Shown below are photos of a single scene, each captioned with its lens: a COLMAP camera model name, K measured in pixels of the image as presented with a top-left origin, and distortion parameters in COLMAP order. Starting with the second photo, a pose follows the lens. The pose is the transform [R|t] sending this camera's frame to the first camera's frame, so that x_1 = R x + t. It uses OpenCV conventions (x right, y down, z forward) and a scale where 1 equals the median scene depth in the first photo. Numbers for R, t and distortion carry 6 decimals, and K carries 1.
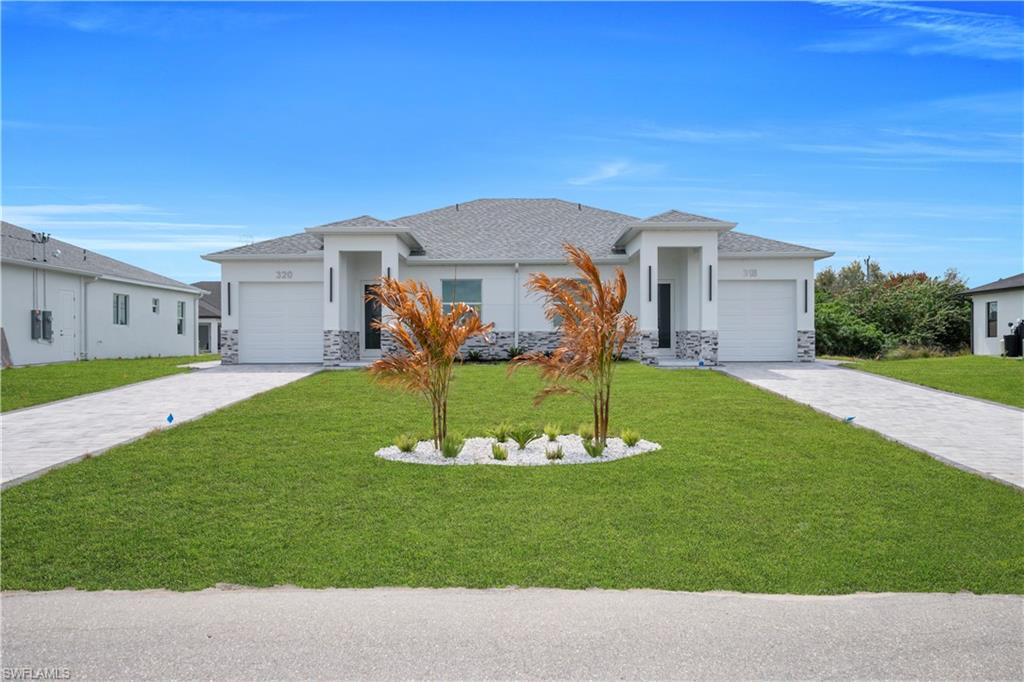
lens RADIAL K [[852.8, 0, 509.3], [0, 852.8, 343.6], [0, 0, 1]] dist [0.033798, 0.000932]
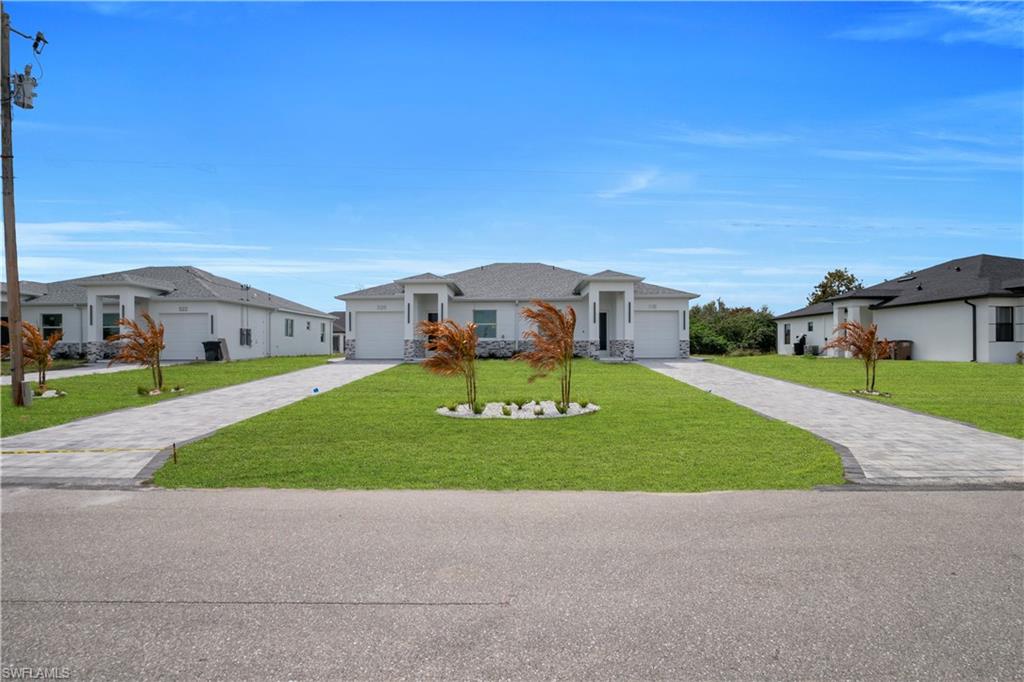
lens RADIAL K [[496.7, 0, 512.0], [0, 496.7, 341.0], [0, 0, 1]] dist [-0.049980, -0.000585]
pose [[0.999999, 0.000520, -0.000967, -0.000081], [-0.000532, 0.999910, -0.013382, 0.000040], [0.000960, 0.013382, 0.999910, 0.005271]]
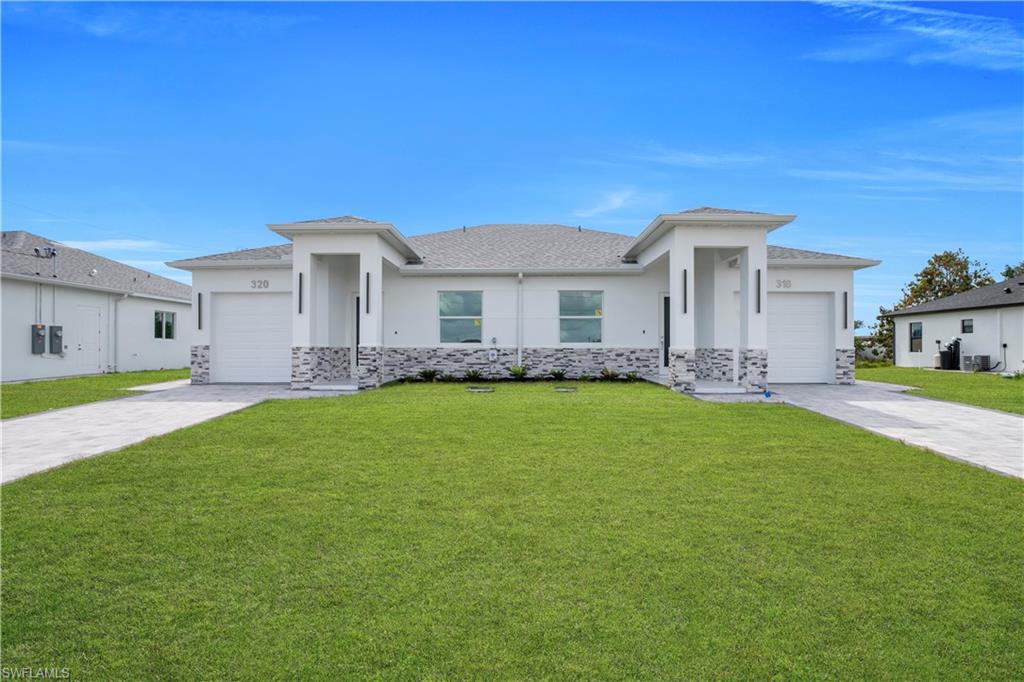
lens RADIAL K [[497.9, 0, 513.6], [0, 497.9, 349.9], [0, 0, 1]] dist [-0.035670, 0.000727]
pose [[0.999985, 0.003789, -0.003867, 0.003979], [-0.003784, 0.999992, 0.001157, -0.013154], [0.003871, -0.001142, 0.999992, 0.471960]]
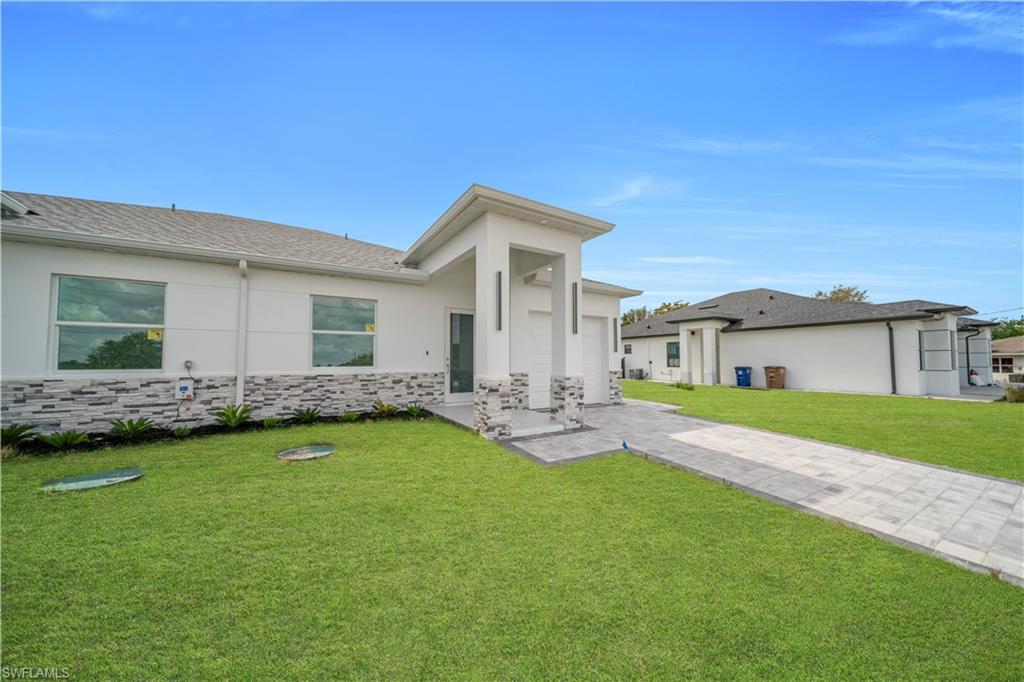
lens RADIAL K [[354.2, 0, 512.6], [0, 354.2, 345.6], [0, 0, 1]] dist [-0.001347, -0.000261]
pose [[0.843179, 0.023253, 0.537130, 0.035938], [0.000998, 0.998995, -0.044813, -0.024781], [-0.537632, 0.038322, 0.842308, 0.701475]]
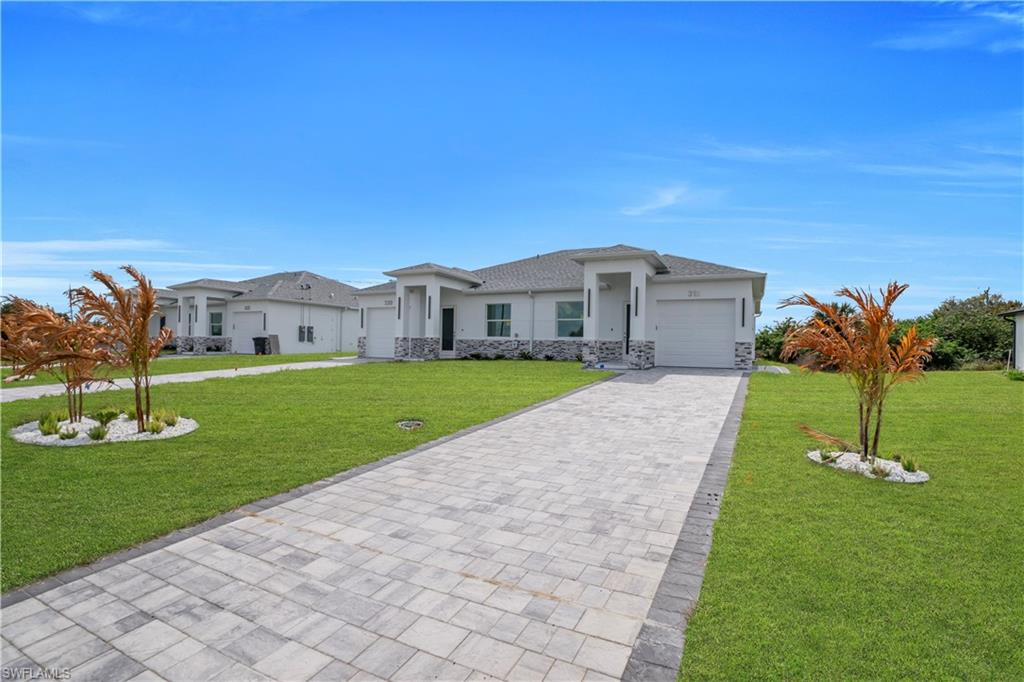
lens RADIAL K [[496.7, 0, 512.0], [0, 496.7, 341.0], [0, 0, 1]] dist [-0.049980, -0.000585]
pose [[0.899596, 0.013122, -0.436527, 0.341938], [-0.021374, 0.999674, -0.013998, -0.000735], [0.436201, 0.021923, 0.899582, 0.257767]]
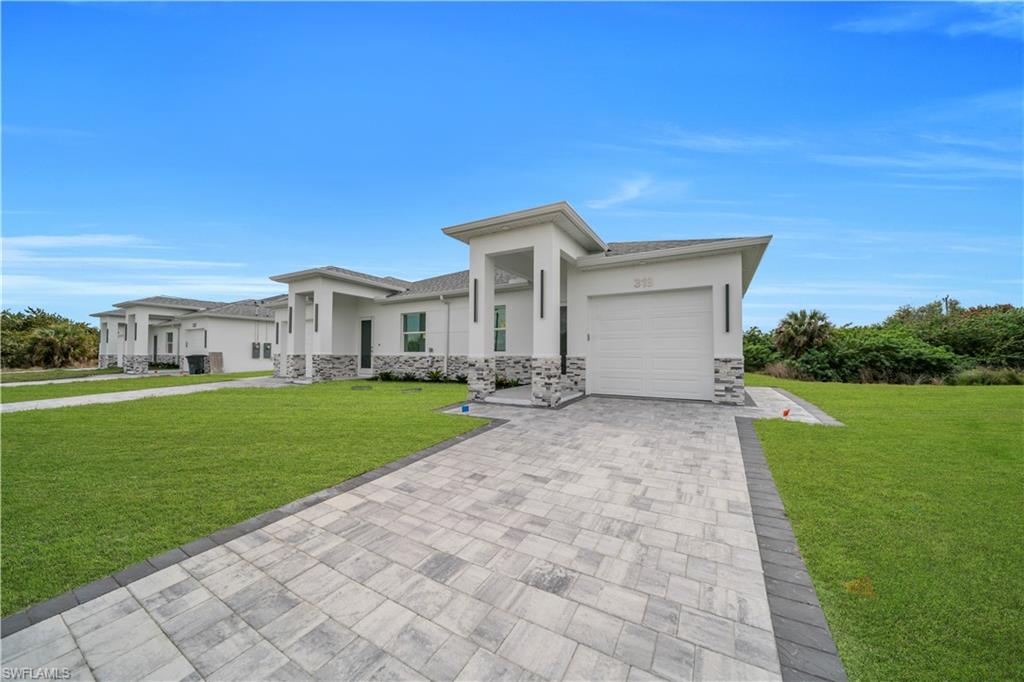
lens RADIAL K [[354.2, 0, 512.6], [0, 354.2, 345.6], [0, 0, 1]] dist [-0.001347, -0.000261]
pose [[0.872565, -0.007810, -0.488436, 0.321810], [-0.006577, 0.999594, -0.027733, -0.015720], [0.488454, 0.027411, 0.872159, 0.643029]]
